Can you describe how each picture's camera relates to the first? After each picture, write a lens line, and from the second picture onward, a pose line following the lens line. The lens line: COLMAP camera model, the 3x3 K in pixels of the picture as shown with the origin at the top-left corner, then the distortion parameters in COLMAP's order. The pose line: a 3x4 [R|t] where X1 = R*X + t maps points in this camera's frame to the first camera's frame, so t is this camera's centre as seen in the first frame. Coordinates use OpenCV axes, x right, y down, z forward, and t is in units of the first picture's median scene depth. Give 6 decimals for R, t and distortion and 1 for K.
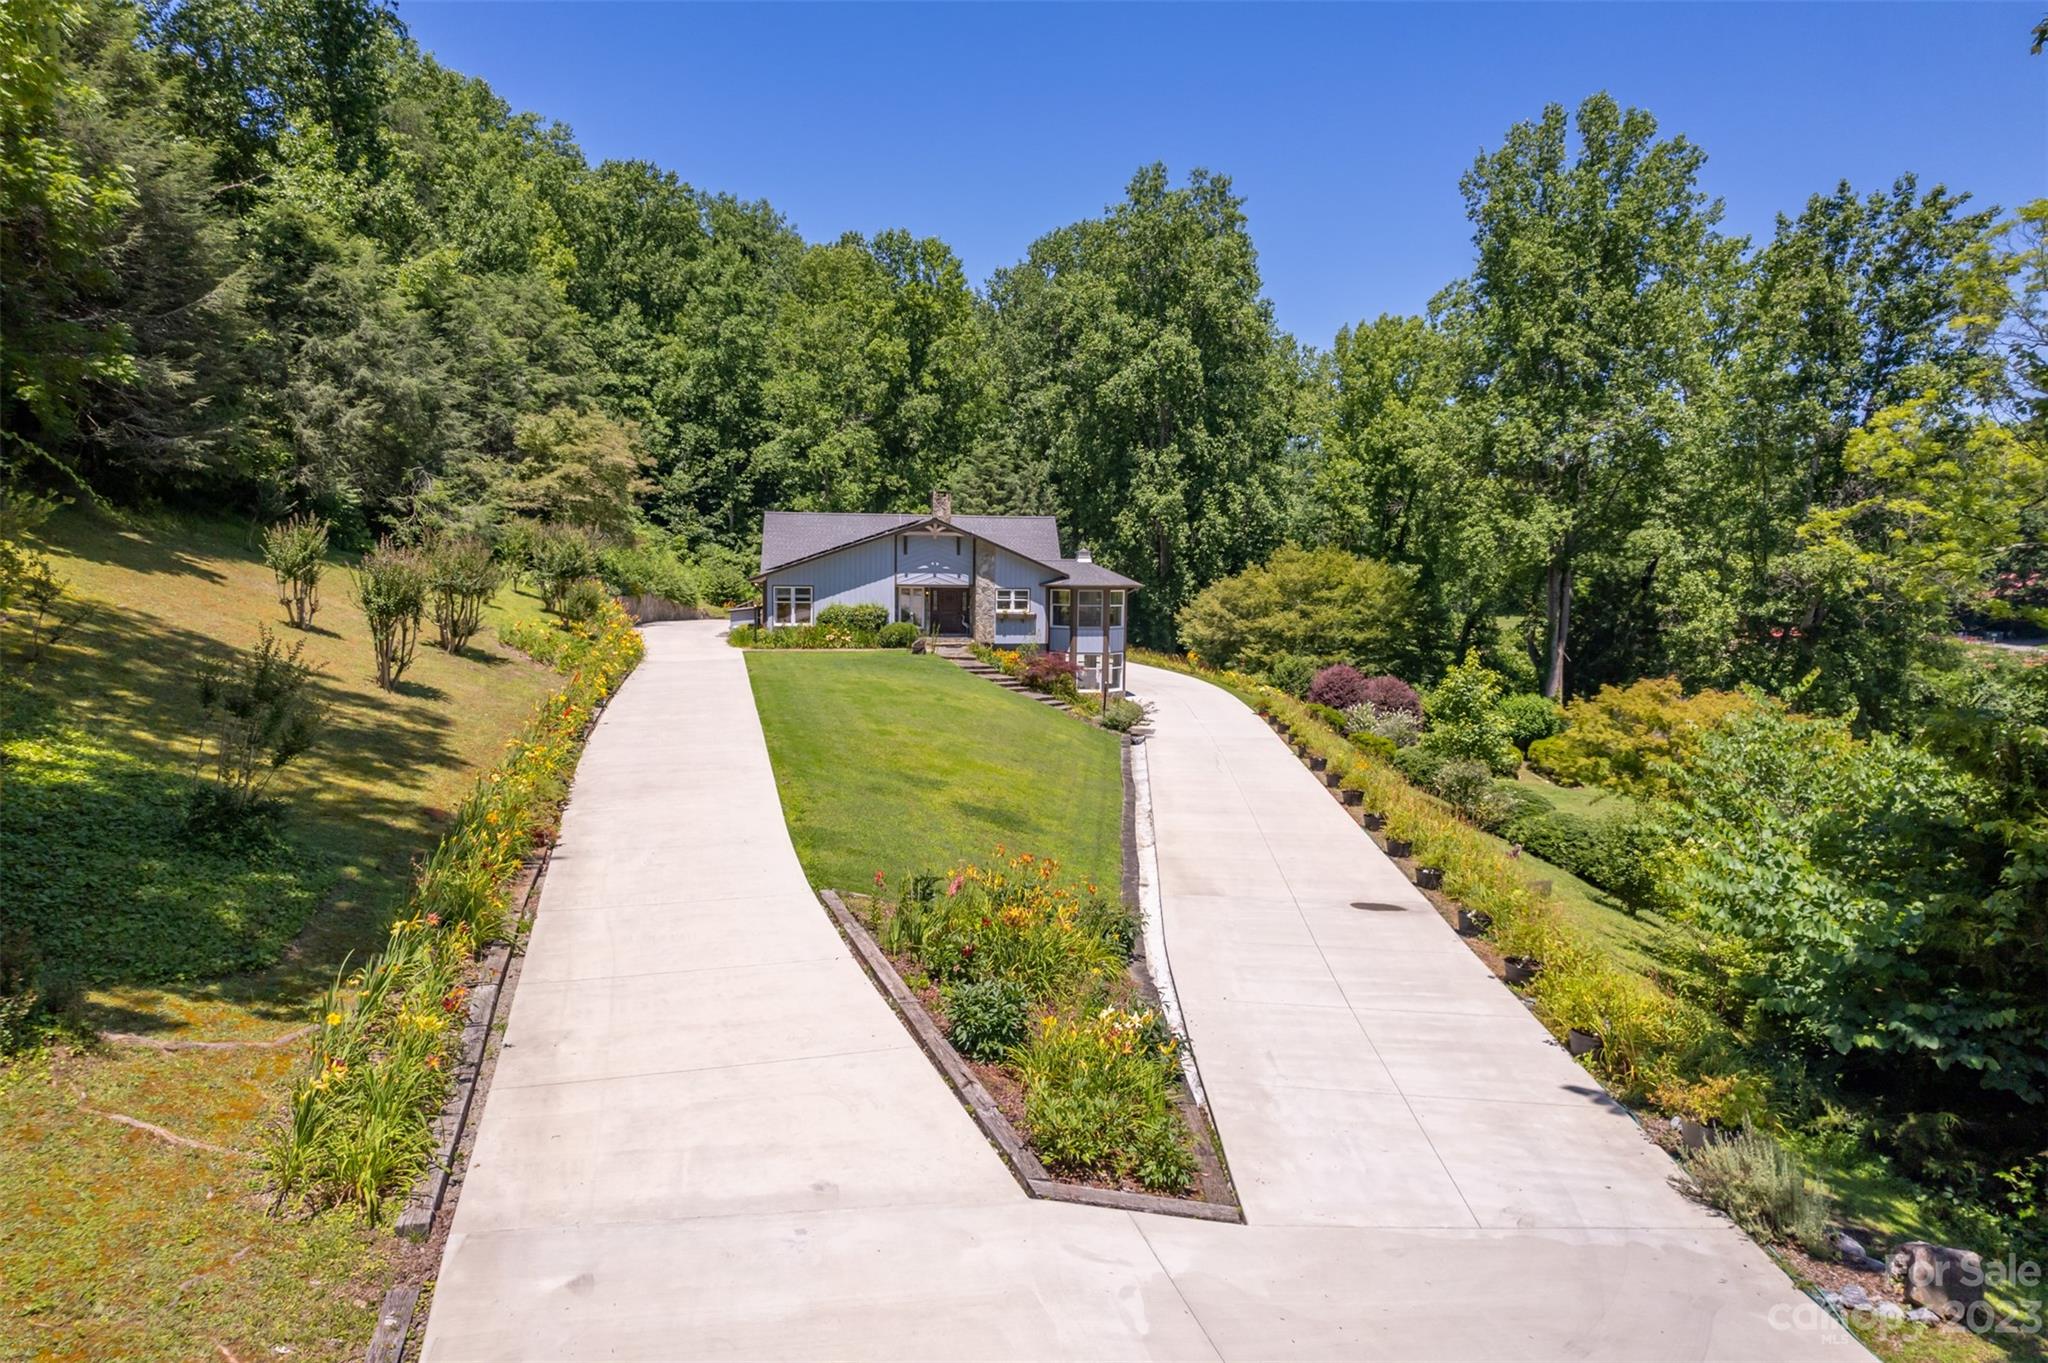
lens RADIAL K [[1313.6, 0, 1022.5], [0, 1313.6, 680.4], [0, 0, 1]] dist [-0.022392, 0.030936]
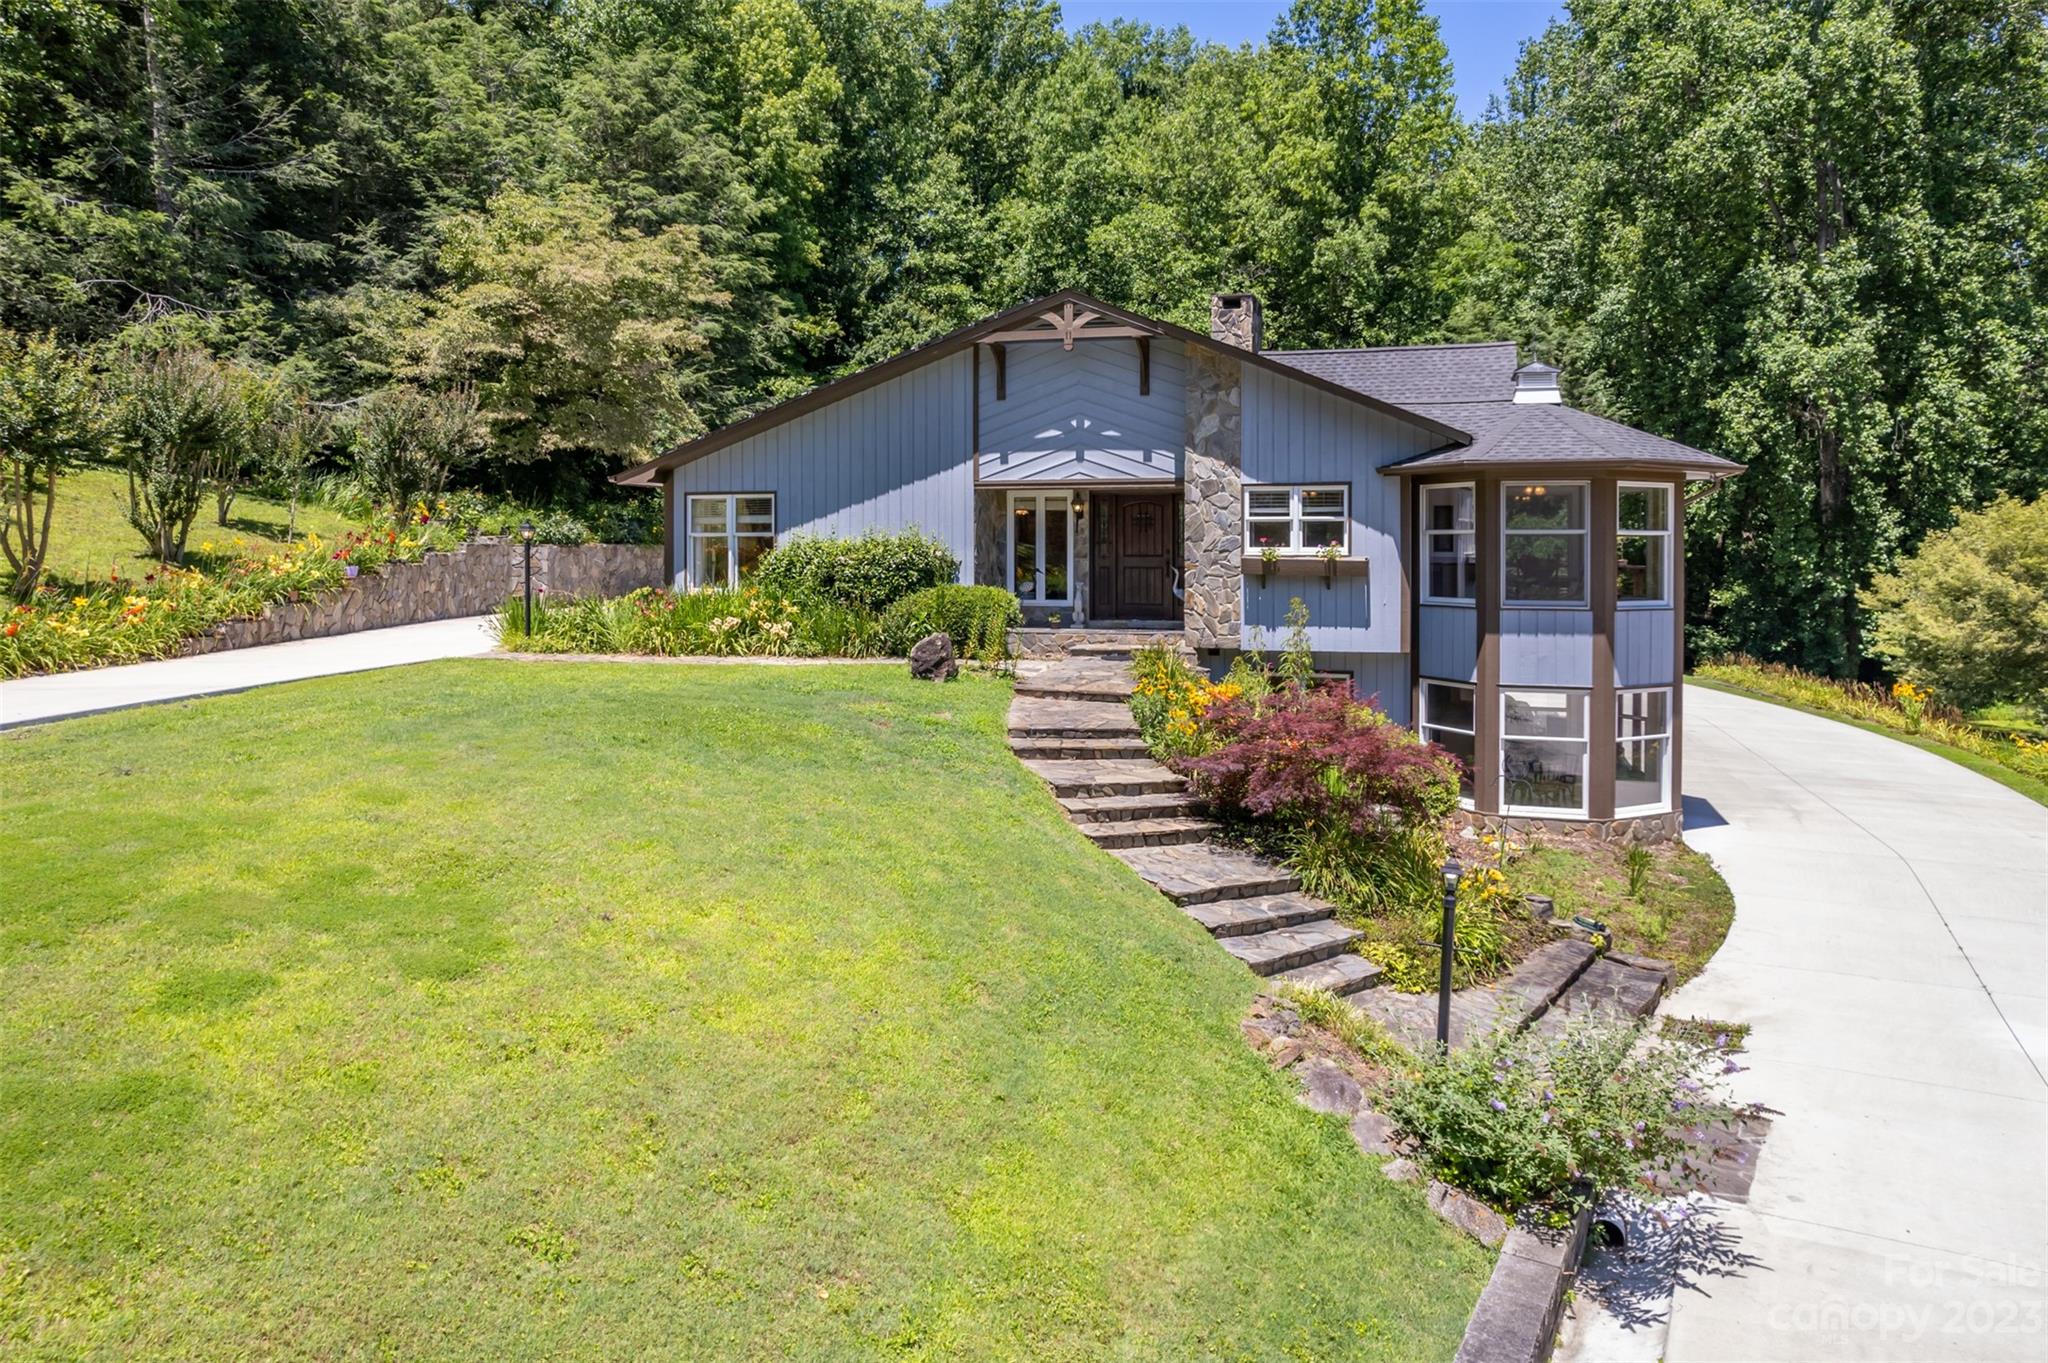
lens RADIAL K [[1313.6, 0, 1030.3], [0, 1313.6, 578.8], [0, 0, 1]] dist [-0.022392, 0.030936]
pose [[0.904021, -0.001140, -0.427487, 0.049028], [-0.031433, 0.997112, -0.069130, -0.014227], [0.426331, 0.075932, 0.901375, 0.450897]]
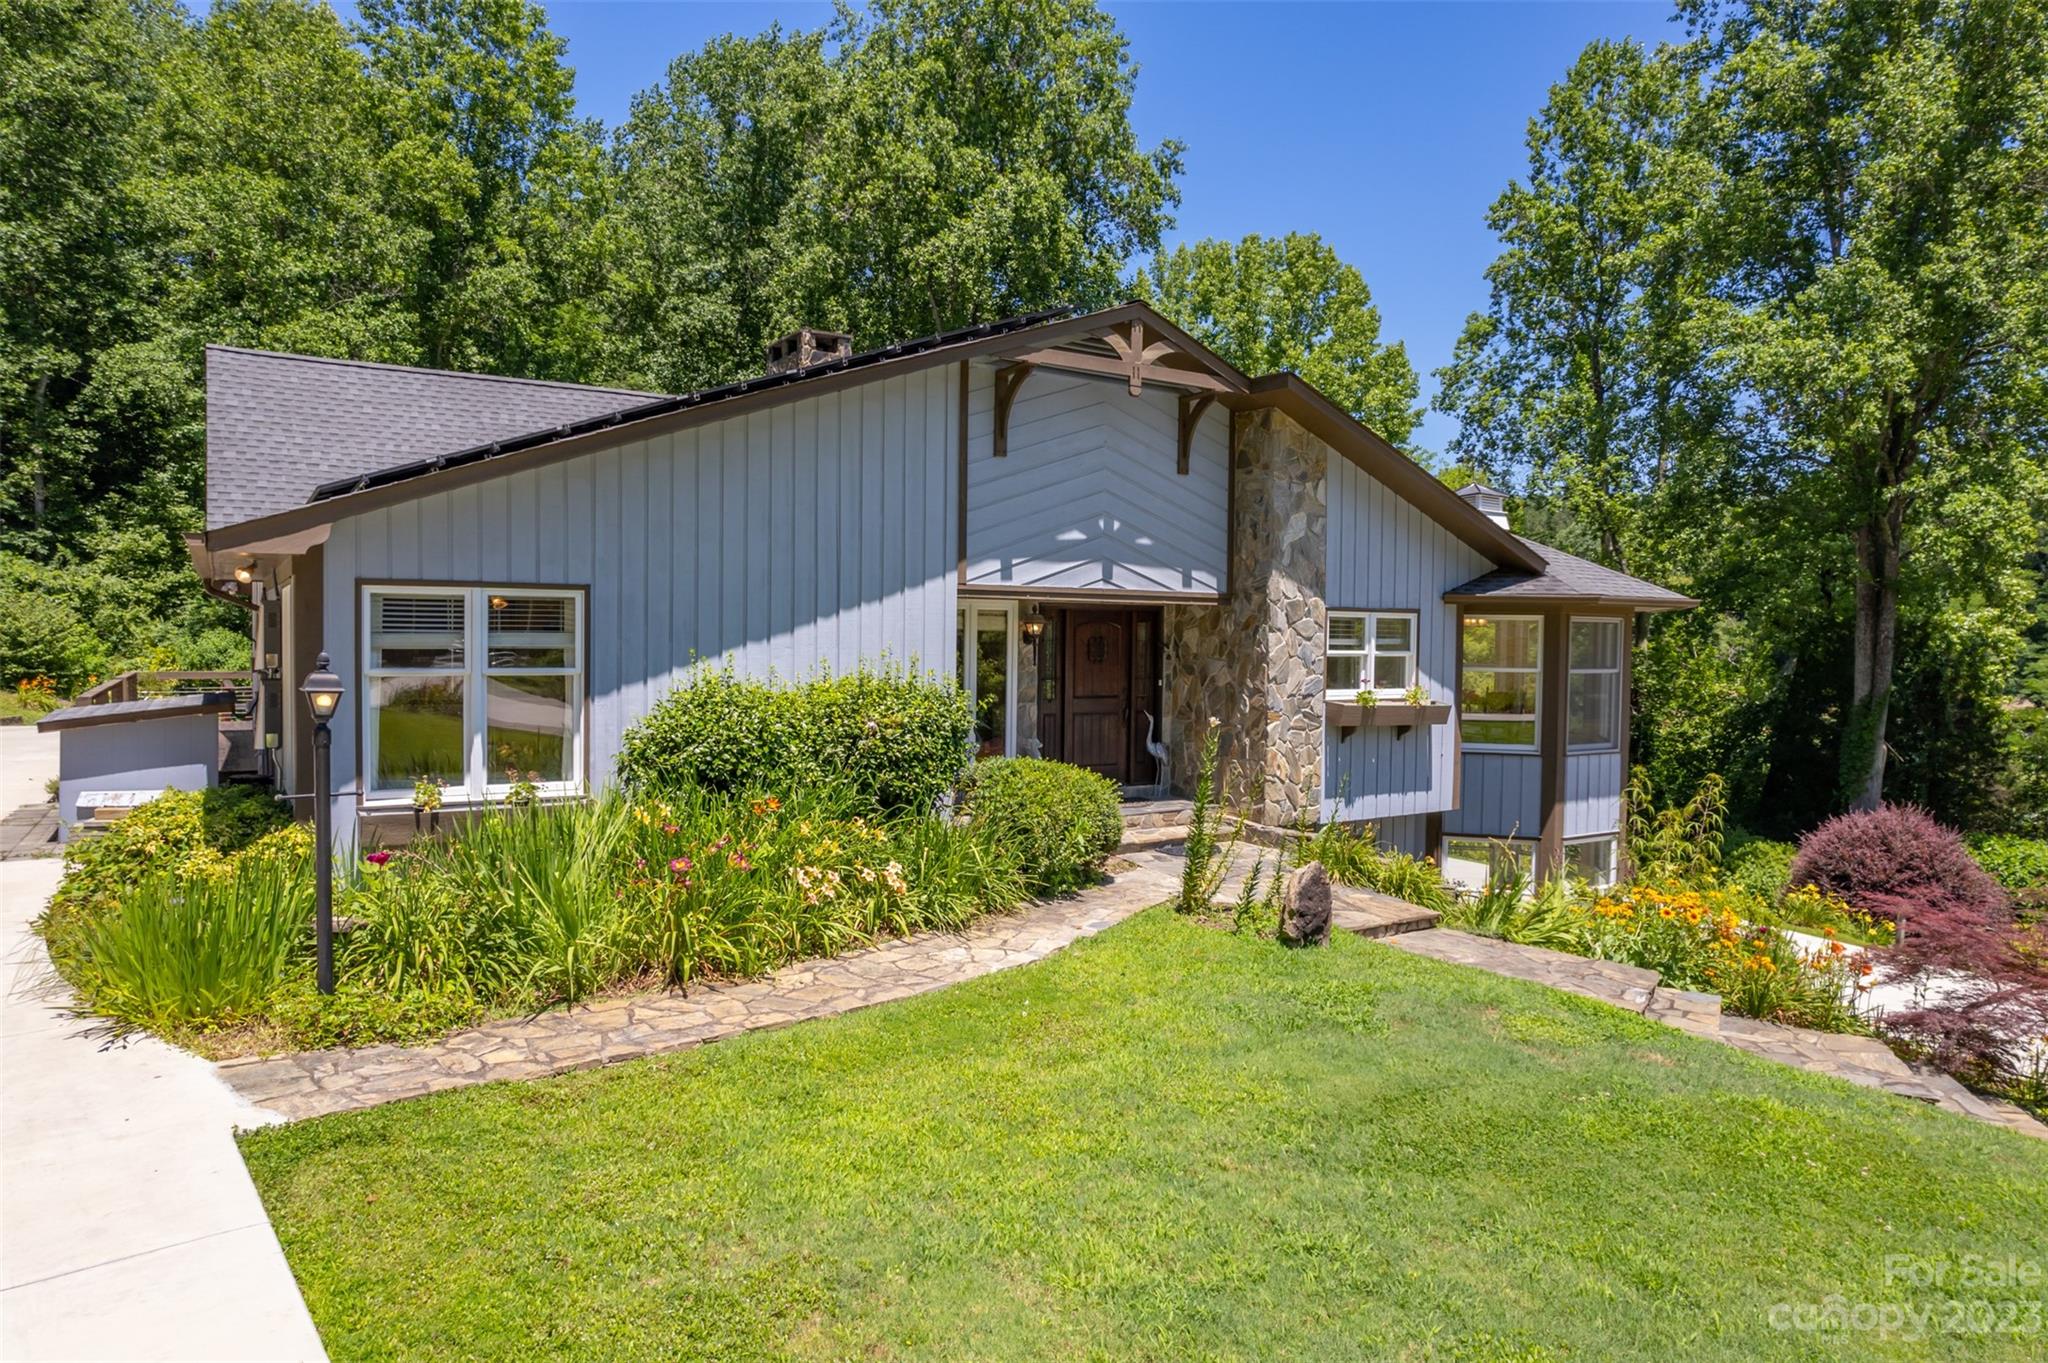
lens RADIAL K [[1313.6, 0, 1020.6], [0, 1313.6, 664.5], [0, 0, 1]] dist [-0.022392, 0.030936]
pose [[0.909000, -0.009335, 0.416691, -0.120489], [0.036515, 0.997689, -0.057306, -0.031154], [-0.415193, 0.067306, 0.907240, 0.528605]]
